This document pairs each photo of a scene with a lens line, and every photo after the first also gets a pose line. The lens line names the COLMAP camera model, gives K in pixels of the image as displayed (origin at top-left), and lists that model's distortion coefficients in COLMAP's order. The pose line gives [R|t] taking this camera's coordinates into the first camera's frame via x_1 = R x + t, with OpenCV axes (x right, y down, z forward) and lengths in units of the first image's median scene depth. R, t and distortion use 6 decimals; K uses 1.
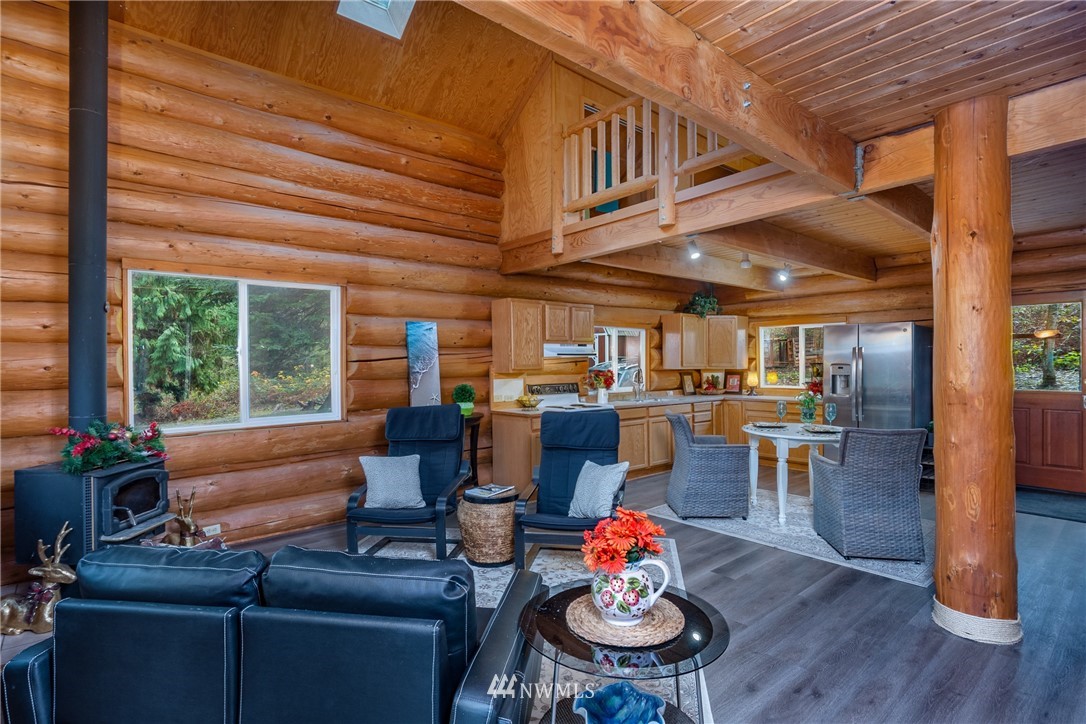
lens RADIAL K [[535.9, 0, 543.0], [0, 535.9, 362.0], [0, 0, 1]] dist [0.002164, -0.000340]
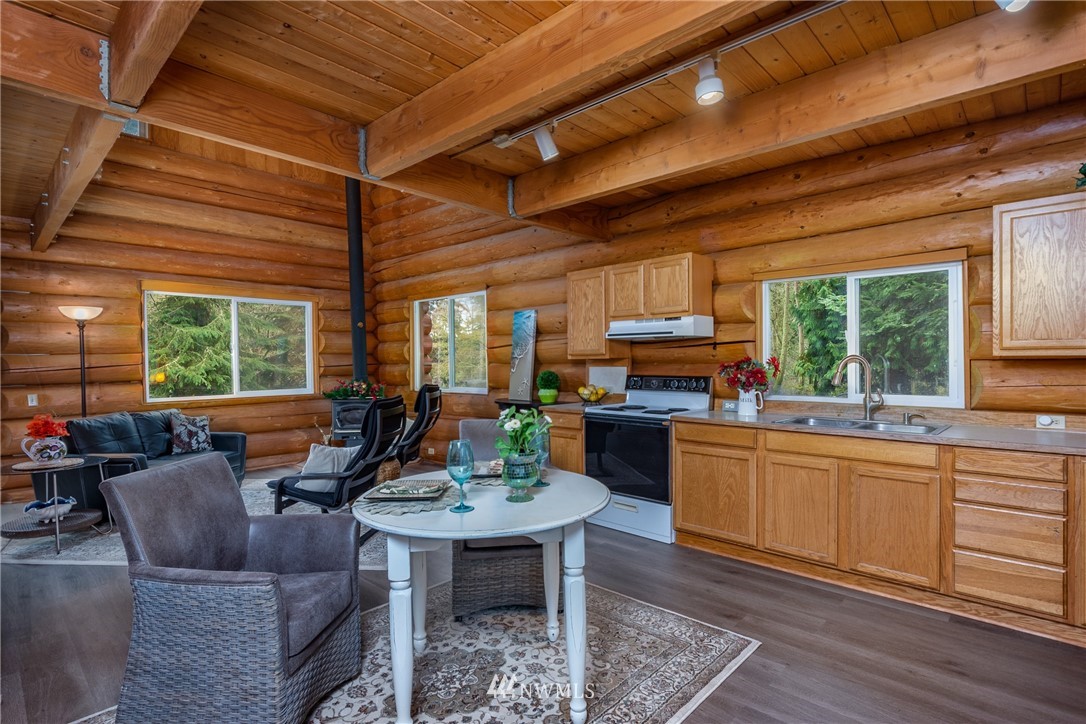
lens RADIAL K [[540.9, 0, 546.2], [0, 540.9, 364.7], [0, 0, 1]] dist [-0.000651, -0.005741]
pose [[0.101712, 0.017707, -0.994656, 0.612818], [0.009404, 0.999780, 0.018760, 0.009253], [0.994769, -0.011262, 0.101523, 0.667227]]
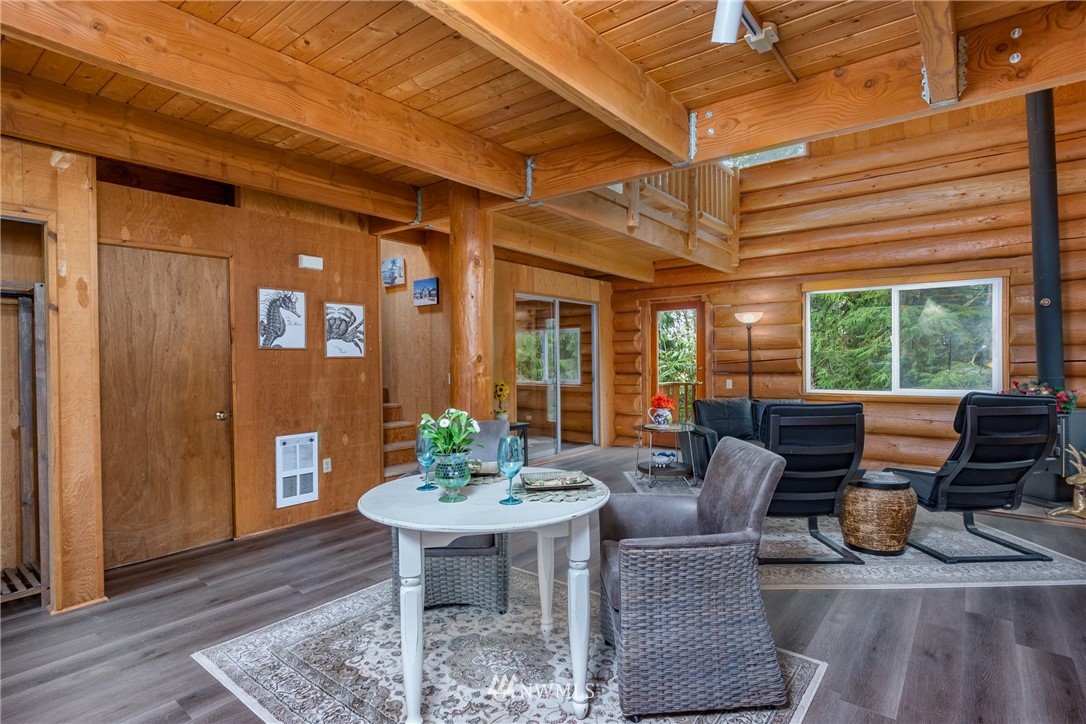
lens RADIAL K [[540.9, 0, 546.2], [0, 540.9, 364.7], [0, 0, 1]] dist [-0.000651, -0.005741]
pose [[-0.983123, 0.018098, -0.182050, 0.340610], [0.016361, 0.999805, 0.011038, 0.011848], [0.182214, 0.007873, -0.983227, 0.961171]]
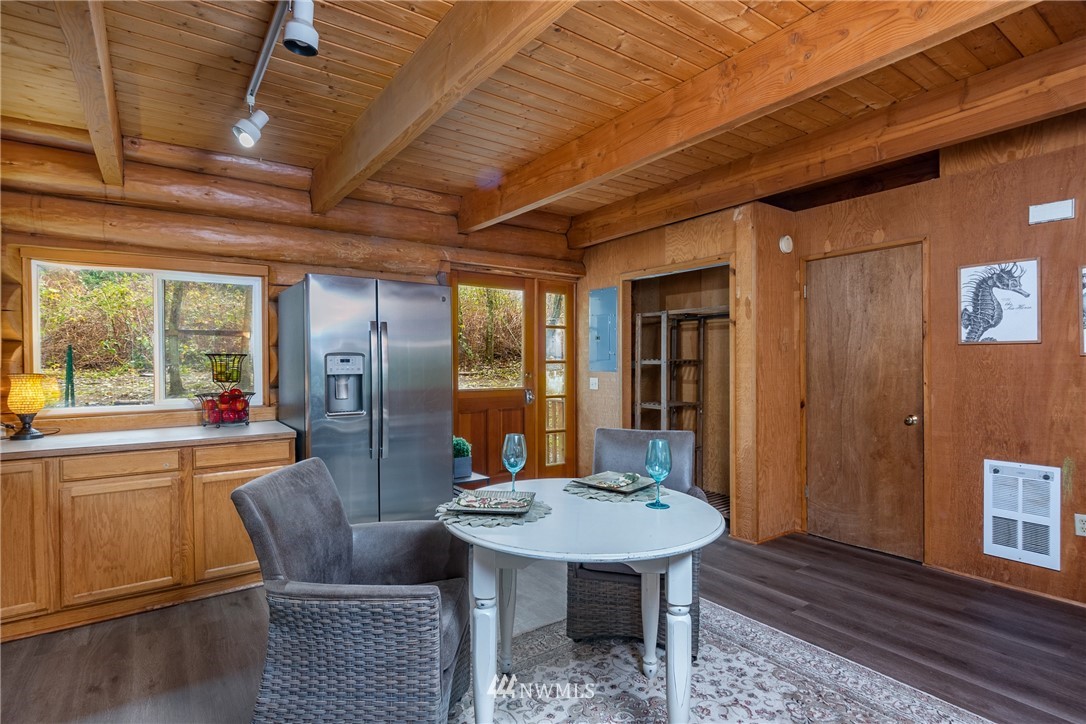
lens RADIAL K [[540.9, 0, 546.2], [0, 540.9, 364.7], [0, 0, 1]] dist [-0.000651, -0.005741]
pose [[0.089497, 0.000418, 0.995987, 0.054689], [0.002297, 0.999997, -0.000626, 0.013297], [-0.995984, 0.002344, 0.089496, 0.658165]]
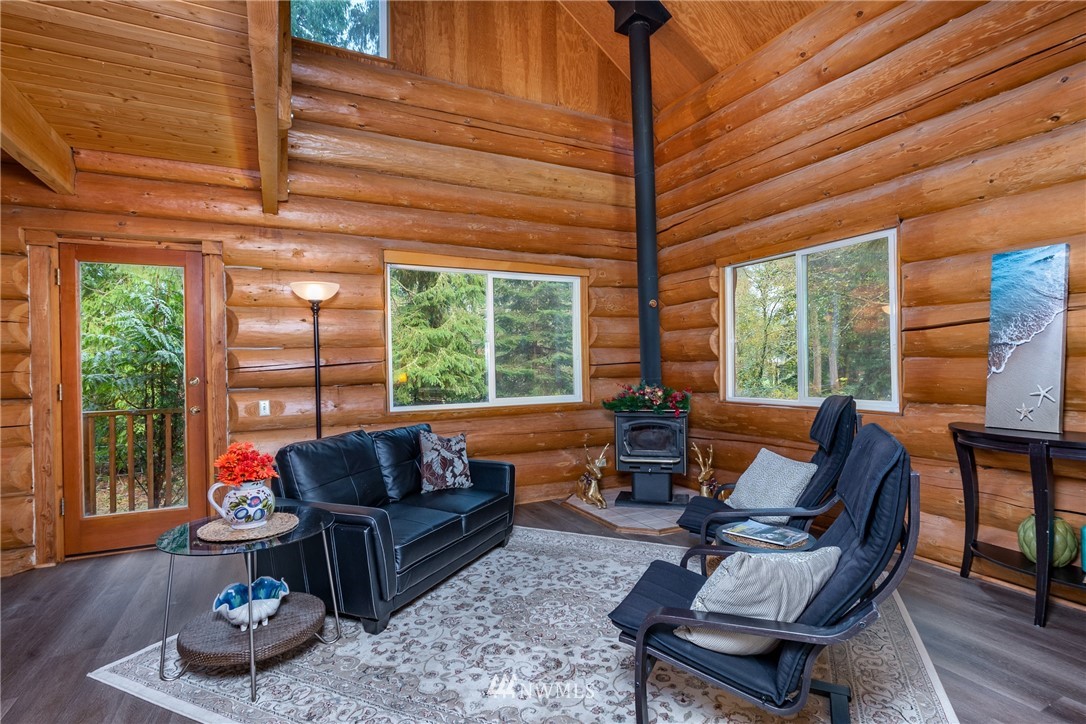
lens RADIAL K [[540.9, 0, 546.2], [0, 540.9, 364.7], [0, 0, 1]] dist [-0.000651, -0.005741]
pose [[-0.253647, 0.016129, -0.967162, 0.296413], [0.017339, 0.999776, 0.012126, 0.017696], [0.967141, -0.013694, -0.253870, 0.480810]]
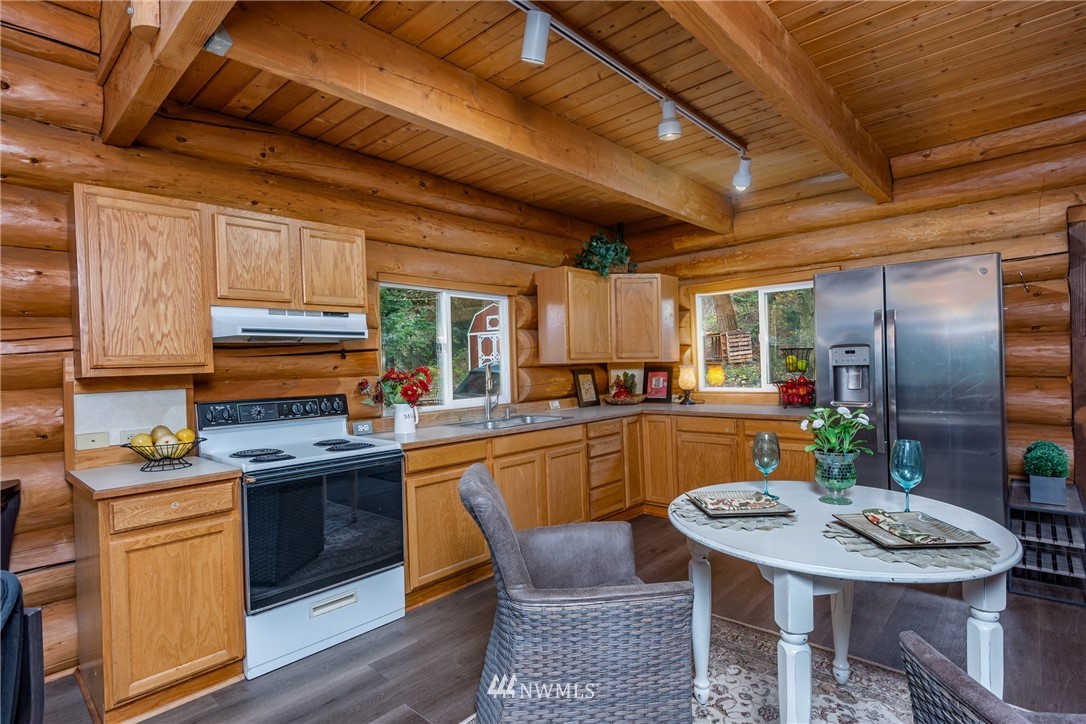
lens RADIAL K [[540.9, 0, 546.2], [0, 540.9, 364.7], [0, 0, 1]] dist [-0.000651, -0.005741]
pose [[0.992108, -0.022454, 0.123360, 0.167415], [0.022494, 0.999746, 0.001074, 0.013742], [-0.123352, 0.001709, 0.992361, 0.438074]]
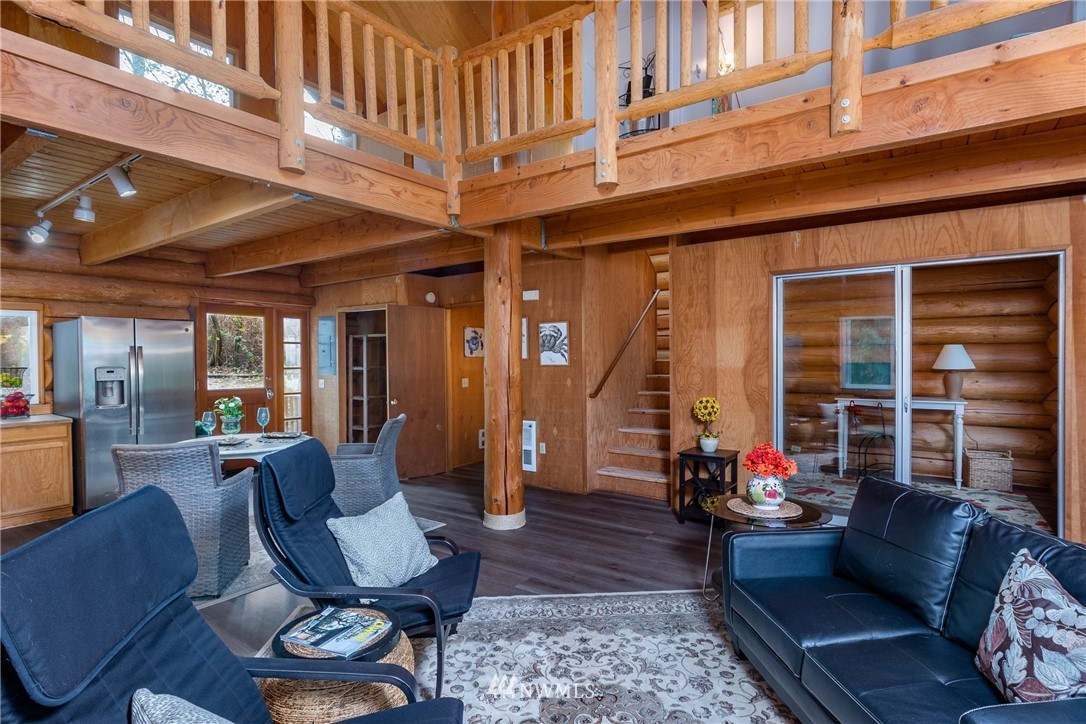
lens RADIAL K [[540.9, 0, 546.2], [0, 540.9, 364.7], [0, 0, 1]] dist [-0.000651, -0.005741]
pose [[-0.241122, -0.001368, 0.970494, -0.317471], [0.007655, 0.999965, 0.003312, 0.002328], [-0.970465, 0.008228, -0.241103, 0.489651]]
